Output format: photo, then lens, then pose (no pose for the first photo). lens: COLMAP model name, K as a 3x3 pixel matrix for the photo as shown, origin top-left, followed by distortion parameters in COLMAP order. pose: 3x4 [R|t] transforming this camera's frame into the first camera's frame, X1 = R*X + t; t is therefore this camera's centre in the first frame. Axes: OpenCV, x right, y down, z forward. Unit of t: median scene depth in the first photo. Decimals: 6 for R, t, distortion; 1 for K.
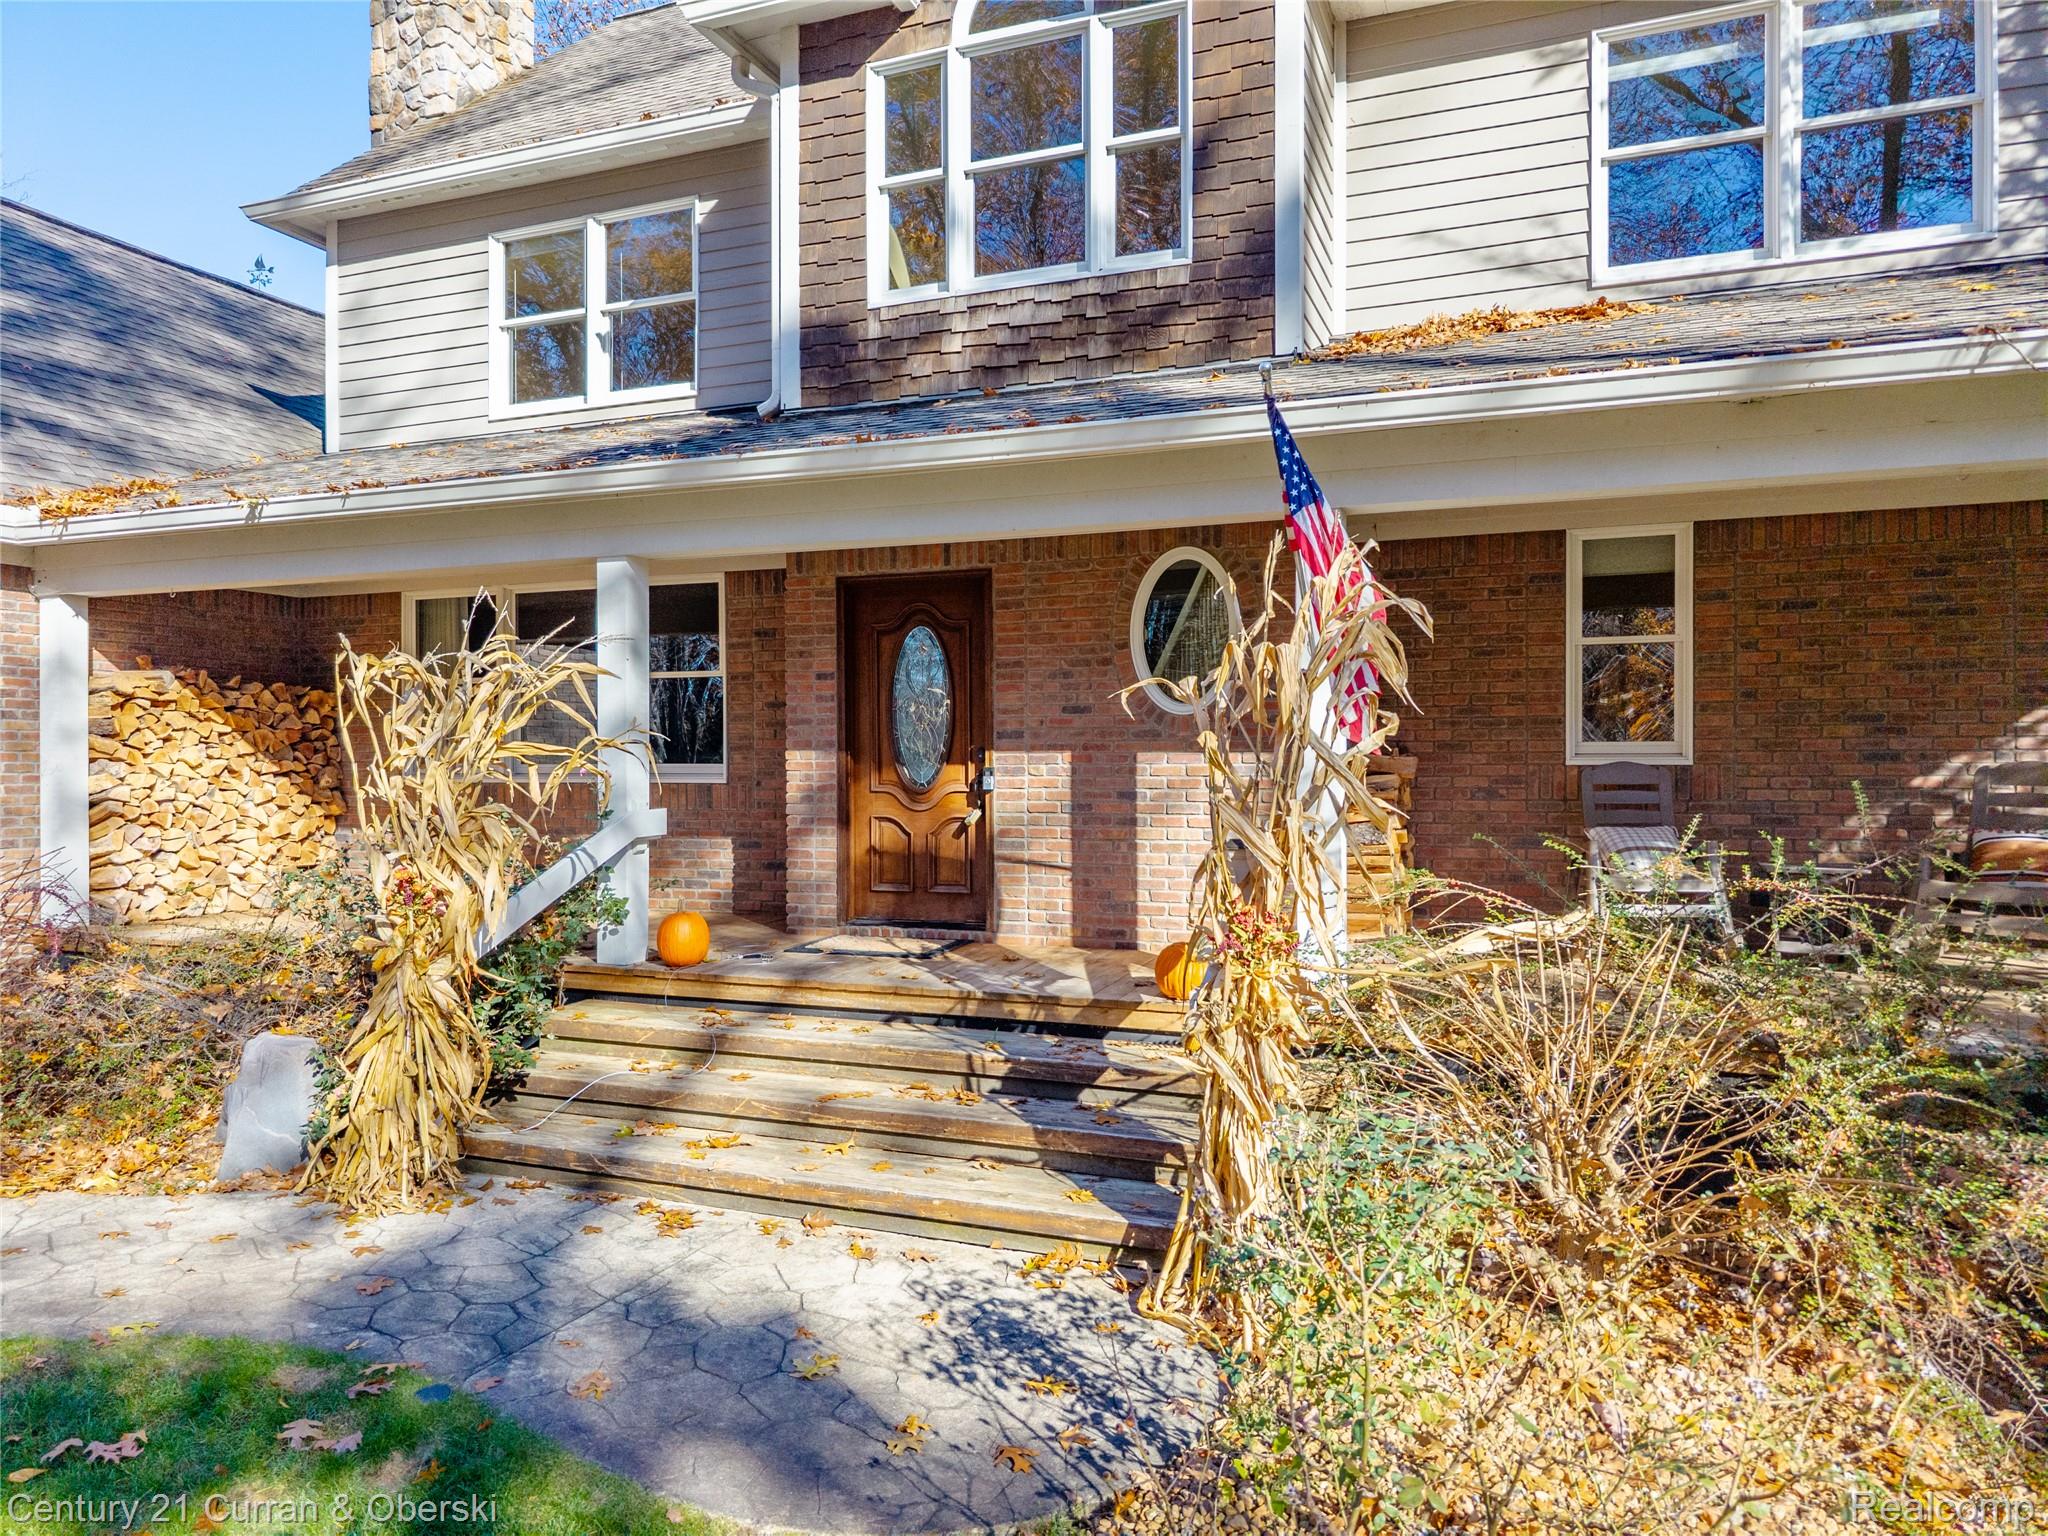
lens RADIAL K [[1382.1, 0, 1024.0], [0, 1382.1, 768.0], [0, 0, 1]] dist [0.011313, -0.008540]
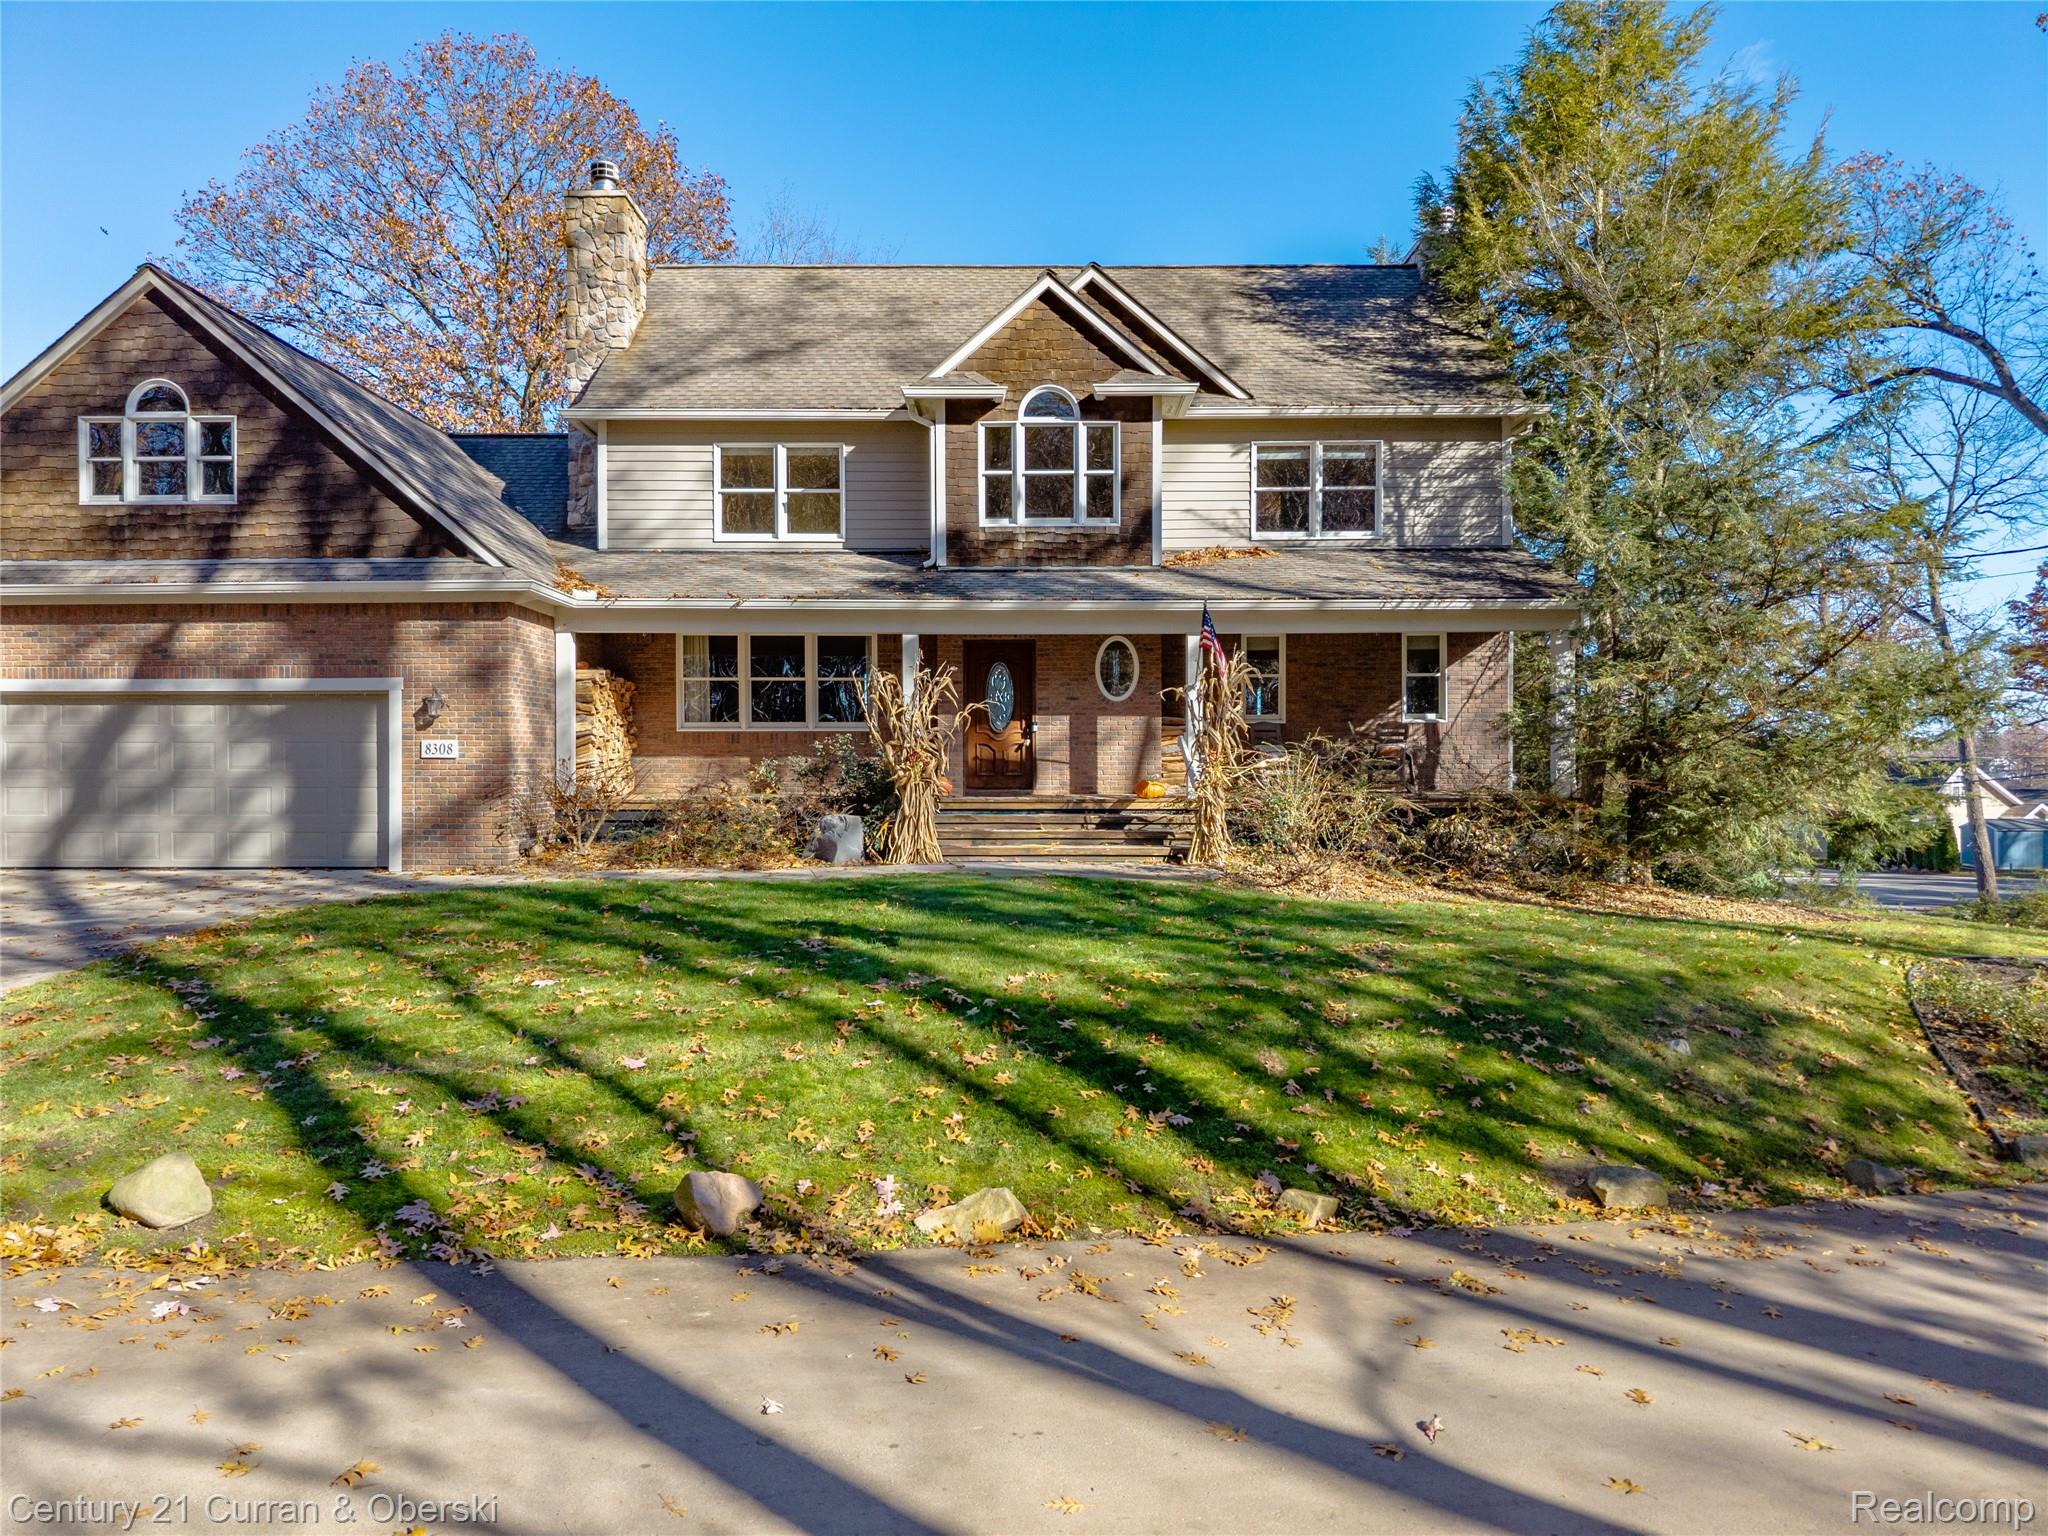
lens RADIAL K [[1419.5, 0, 1023.4], [0, 1419.5, 773.2], [0, 0, 1]] dist [0.154414, -0.148426]
pose [[0.929183, -0.001569, 0.369617, -0.983309], [0.001357, 0.999999, 0.000833, 0.089562], [-0.369618, -0.000273, 0.929184, -1.342603]]
